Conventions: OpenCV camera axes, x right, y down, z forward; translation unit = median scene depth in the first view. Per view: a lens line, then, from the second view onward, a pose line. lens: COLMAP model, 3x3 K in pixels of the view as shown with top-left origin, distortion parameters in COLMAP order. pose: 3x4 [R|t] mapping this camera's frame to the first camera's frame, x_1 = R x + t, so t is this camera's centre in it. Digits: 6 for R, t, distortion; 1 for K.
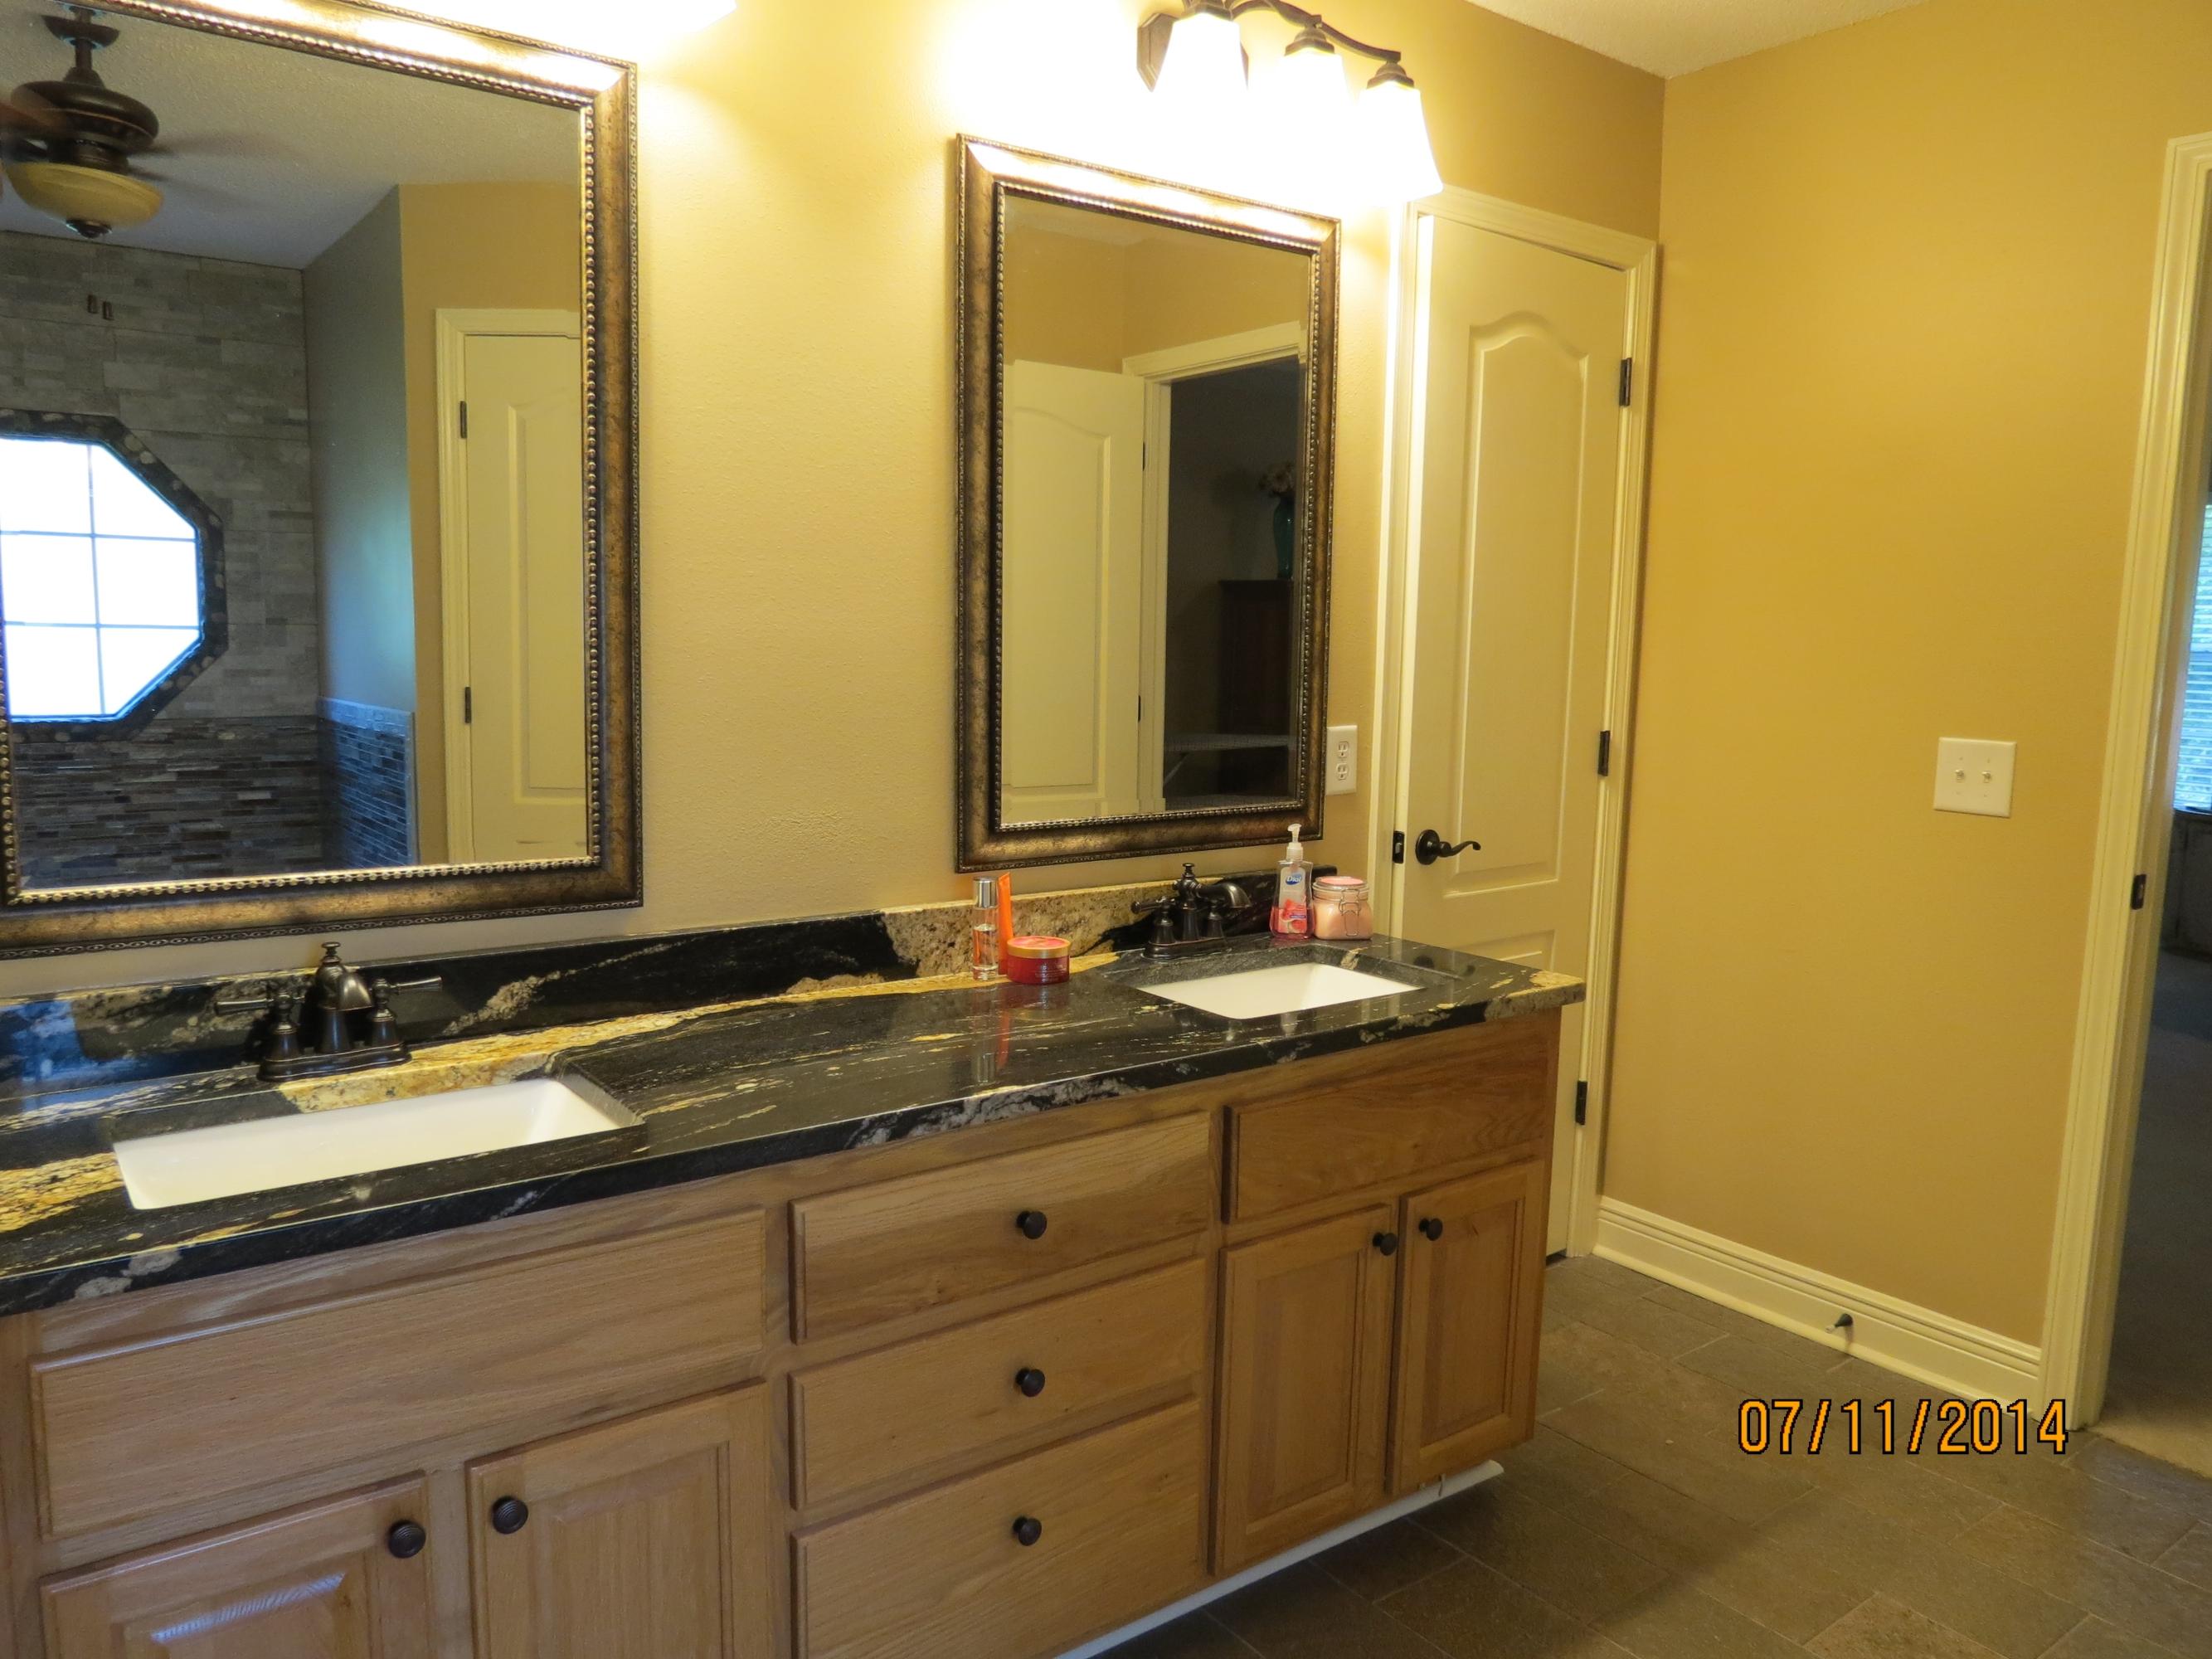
lens RADIAL K [[1561.7, 0, 1106.0], [0, 1561.7, 829.5], [0, 0, 1]] dist [-0.009450, -0.007720]
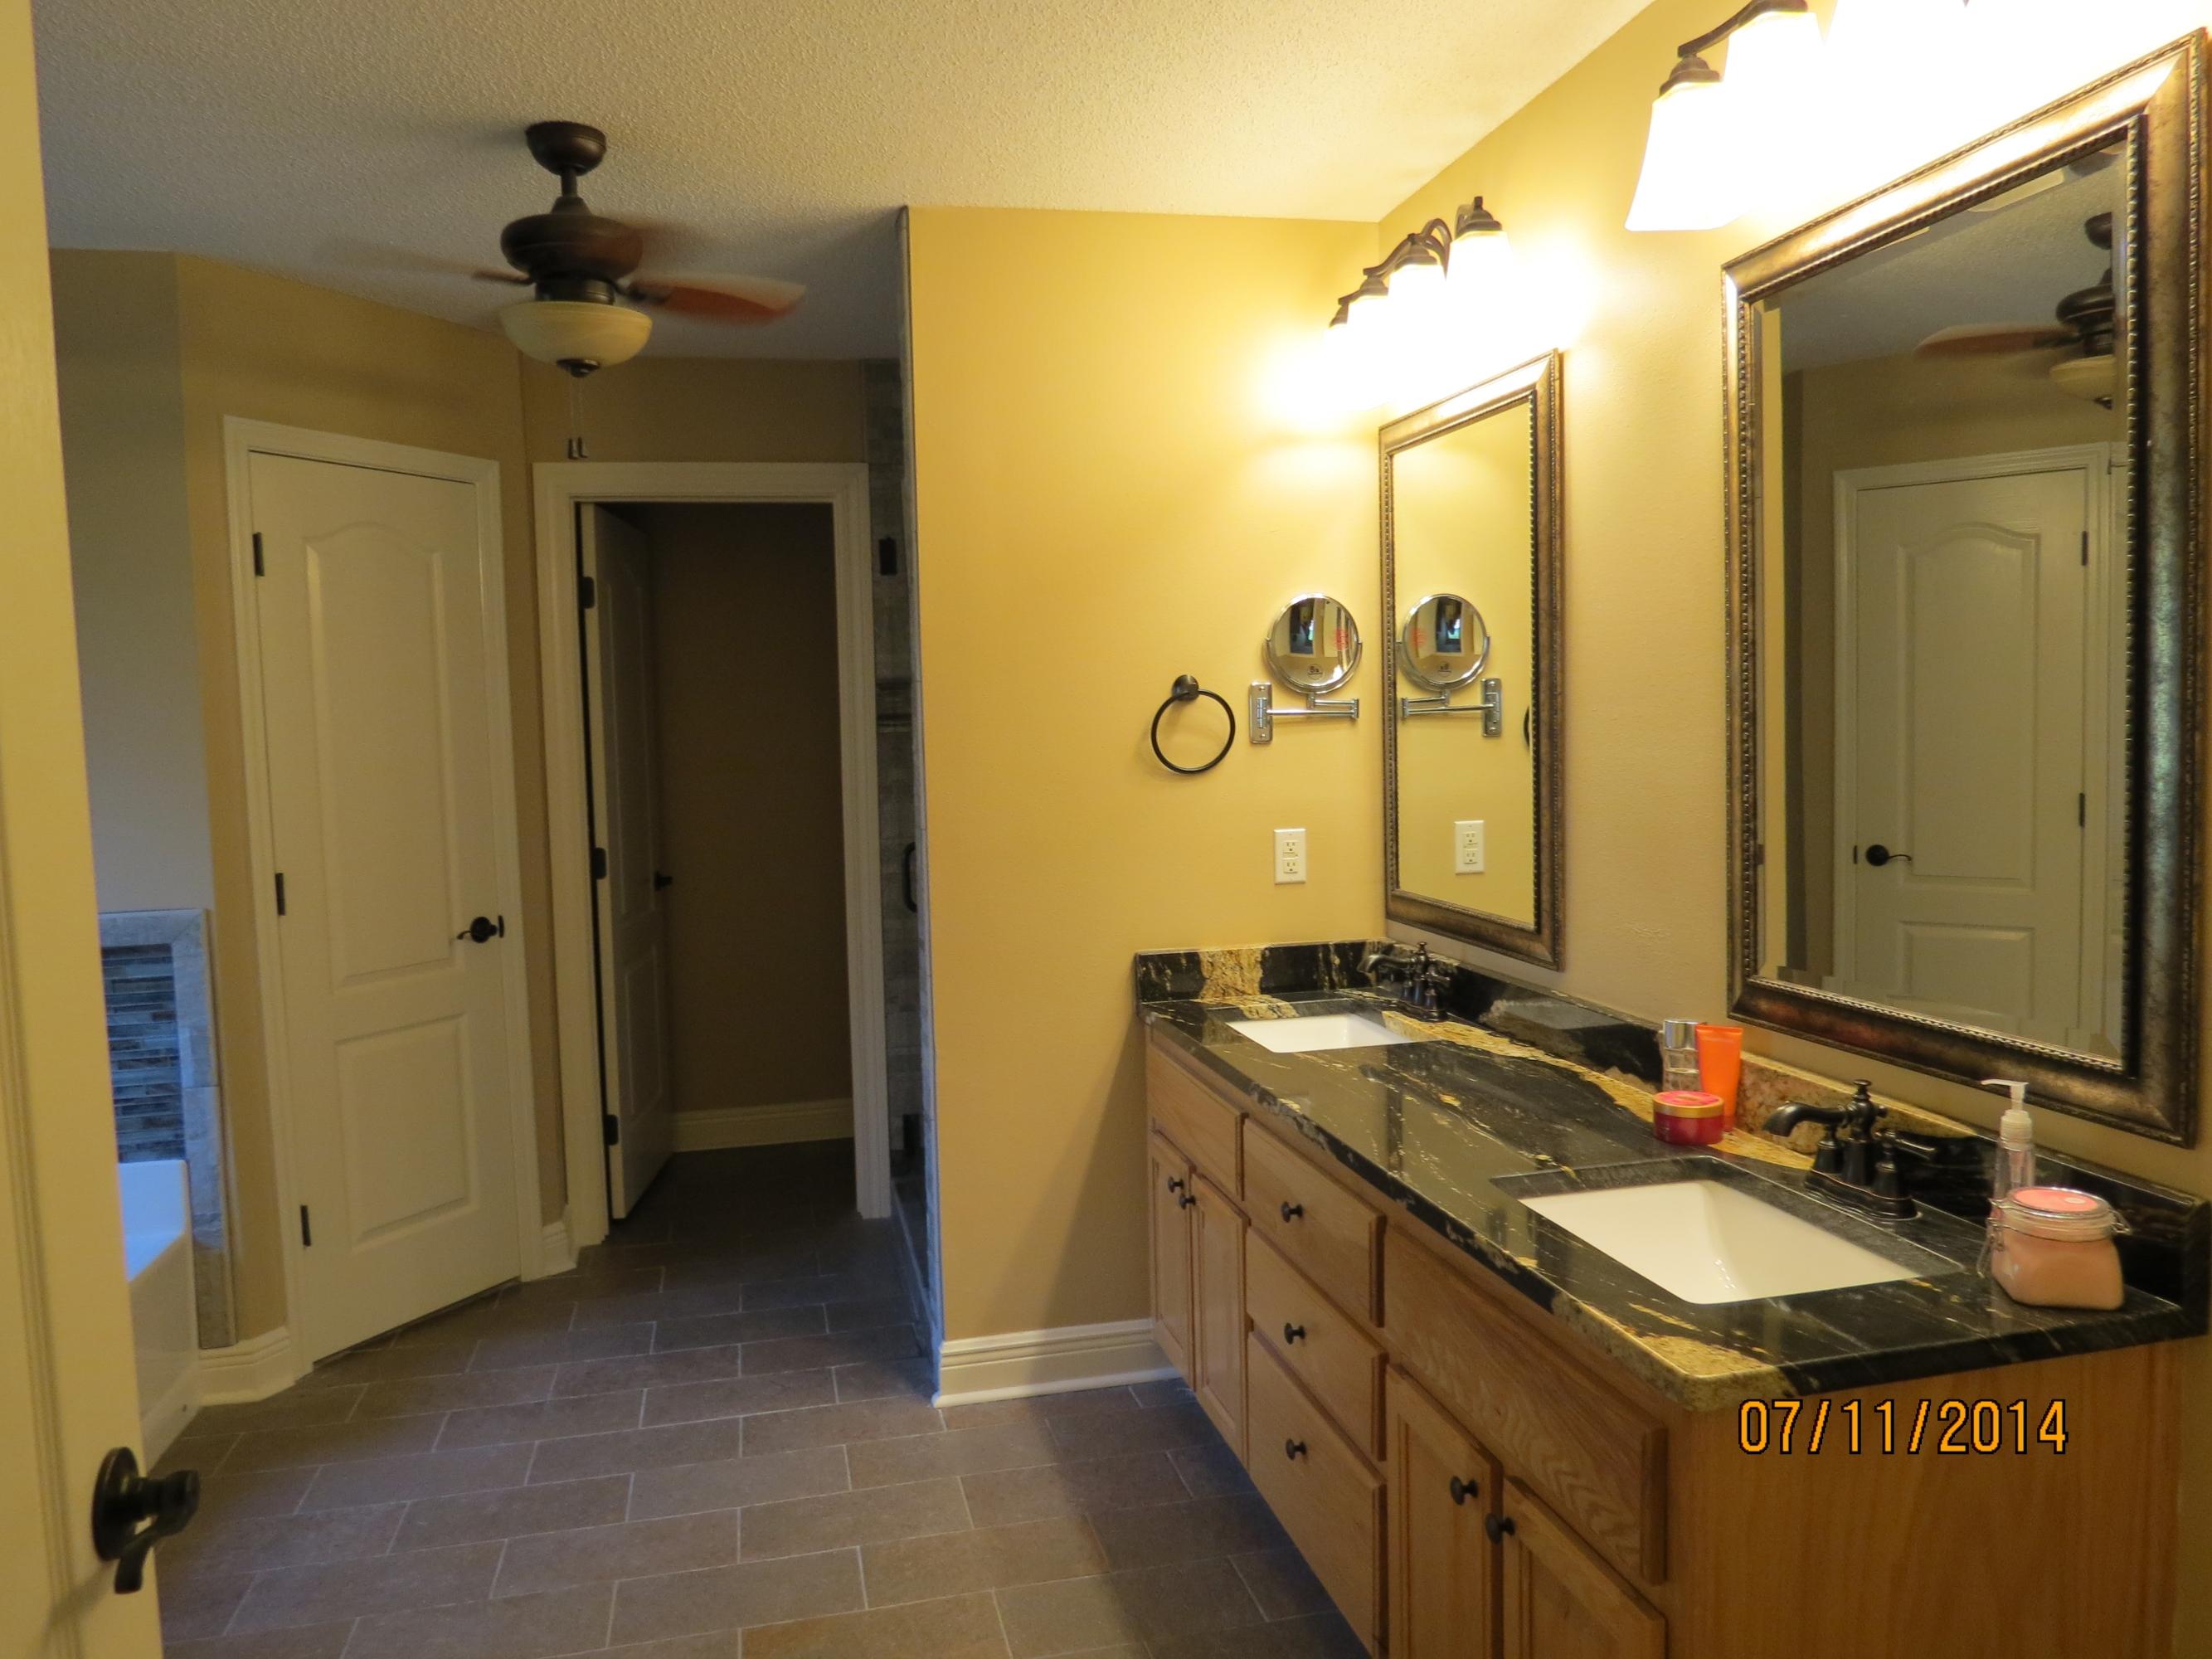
lens RADIAL K [[1561.7, 0, 1106.0], [0, 1561.7, 829.5], [0, 0, 1]] dist [-0.009450, -0.007720]
pose [[-0.395335, 0.057096, -0.916761, 1.261974], [-0.093060, 0.990441, 0.101815, -0.200849], [0.913811, 0.125565, -0.386242, 1.397523]]
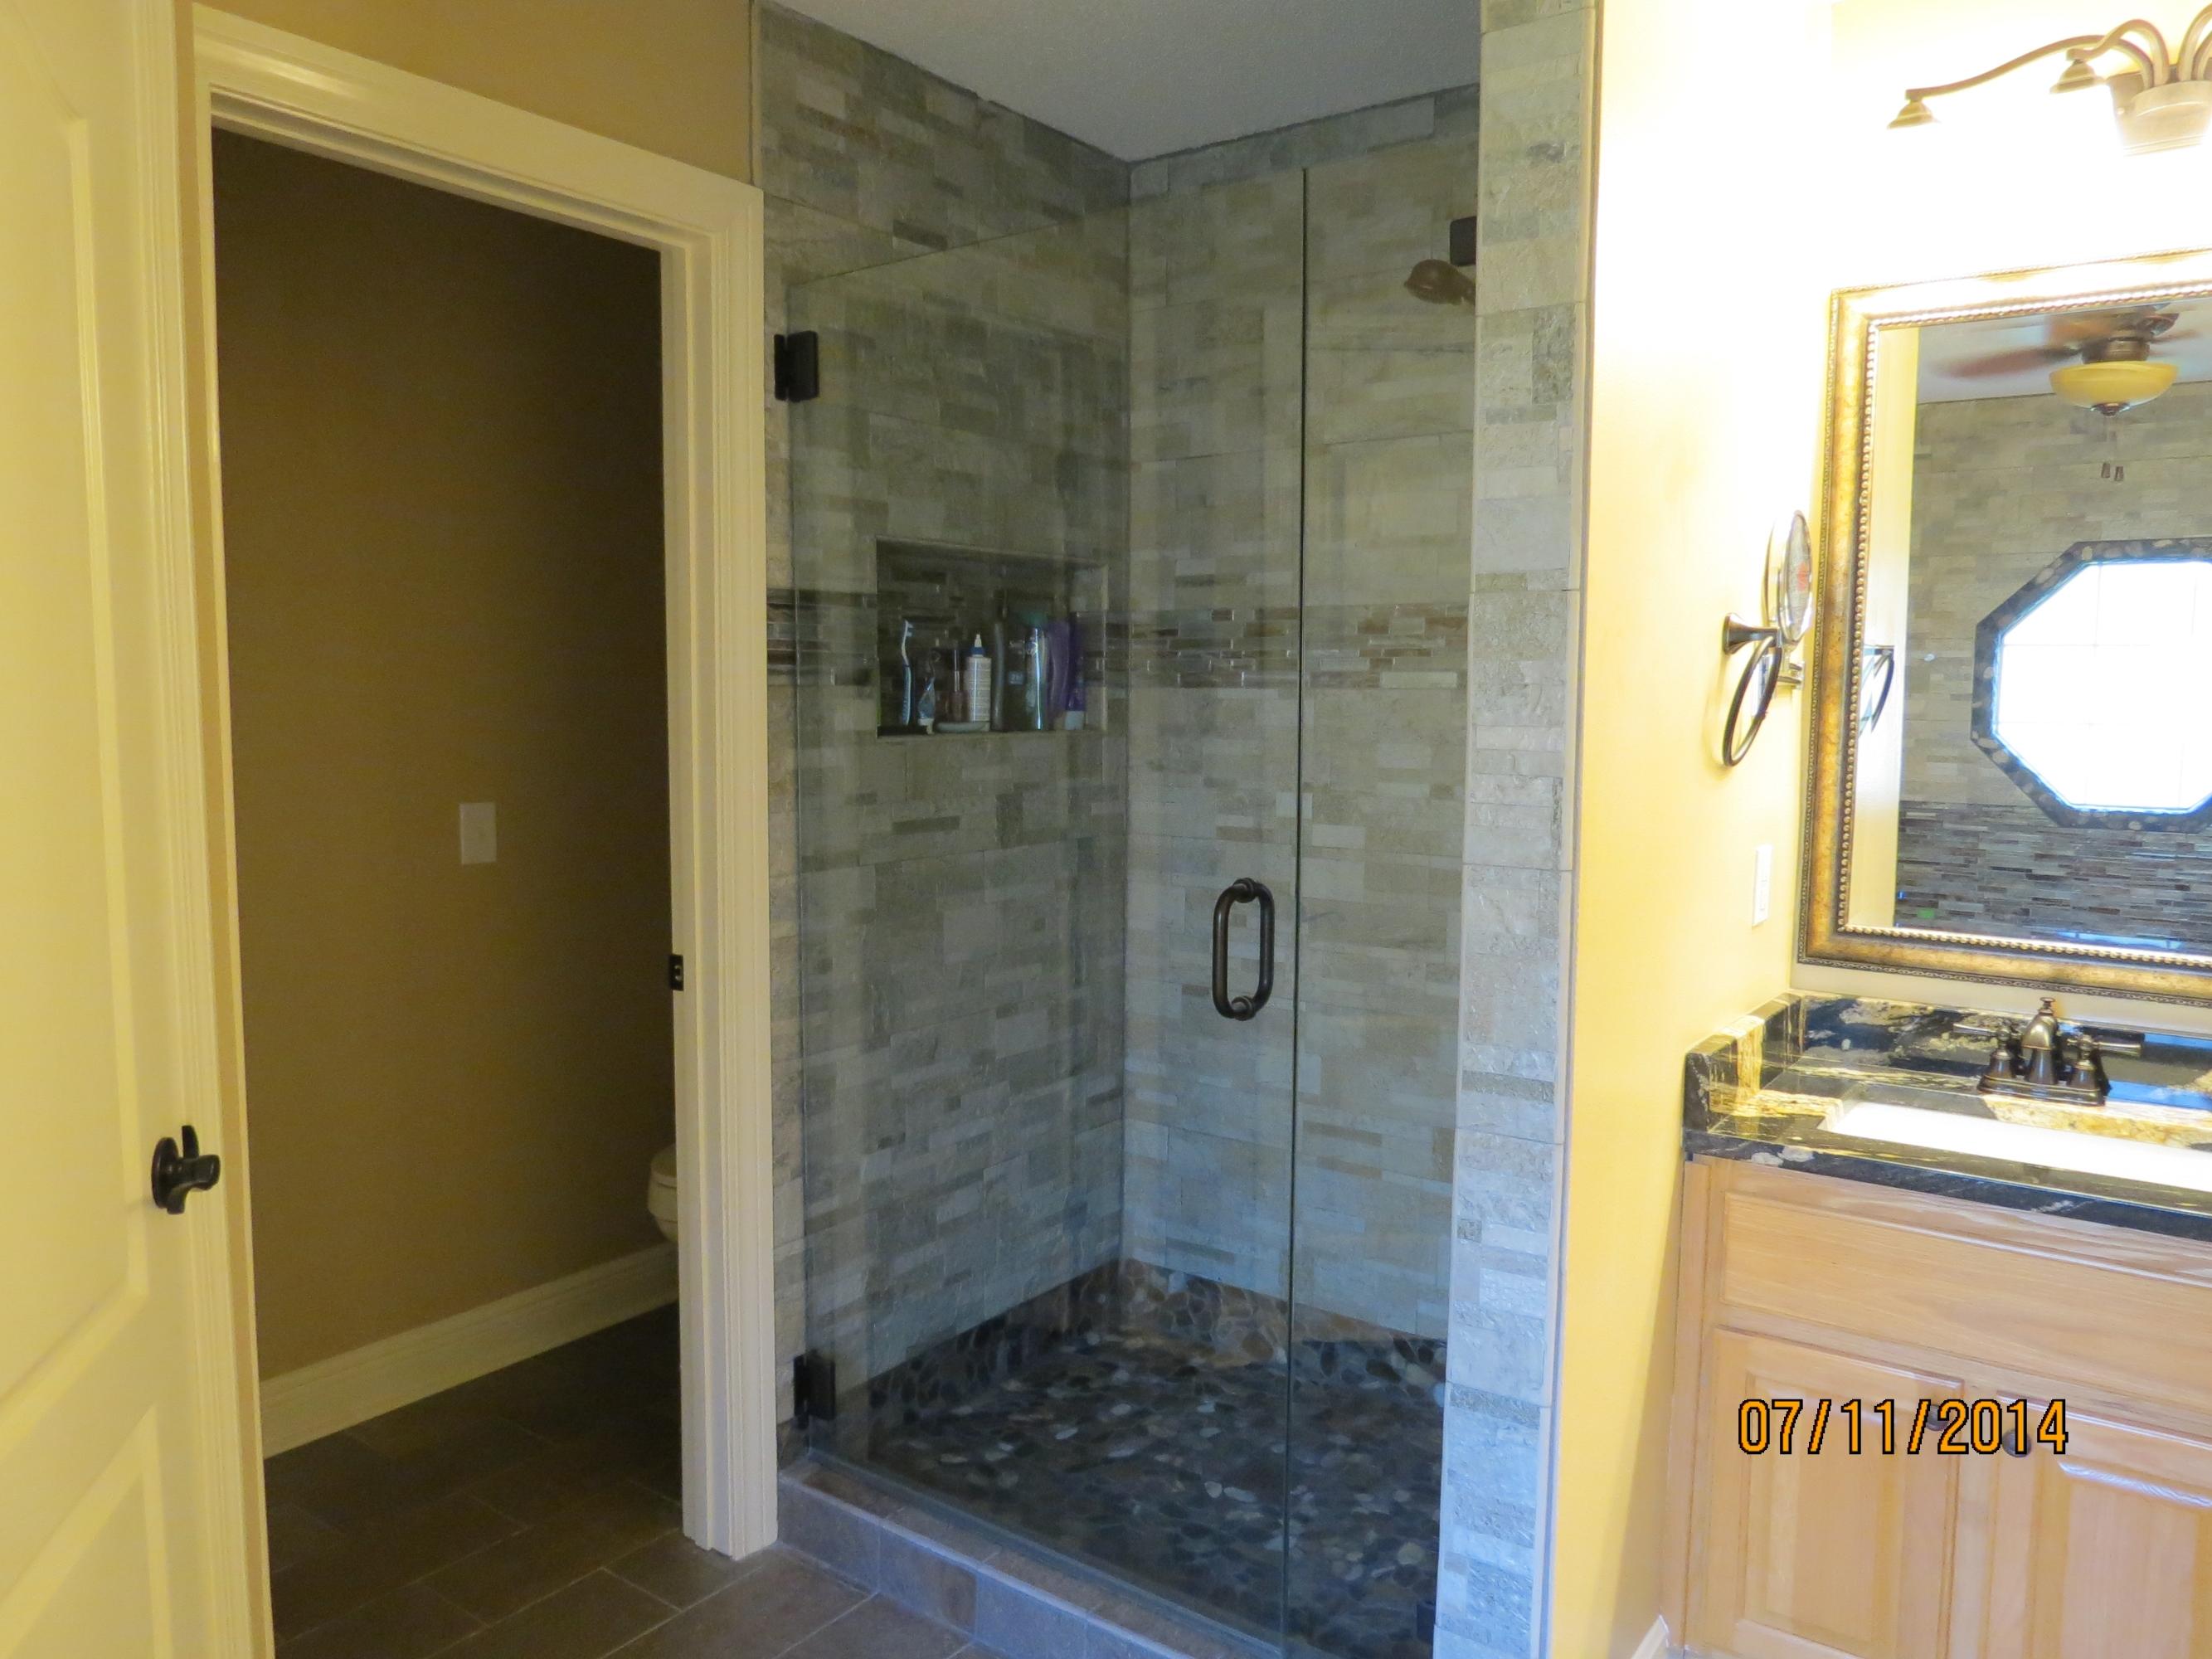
lens RADIAL K [[1561.7, 0, 1106.0], [0, 1561.7, 829.5], [0, 0, 1]] dist [-0.009450, -0.007720]
pose [[0.303500, 0.071098, -0.950175, 0.474569], [-0.123407, 0.991746, 0.034791, -0.012984], [0.944806, 0.106699, 0.309769, -0.138539]]
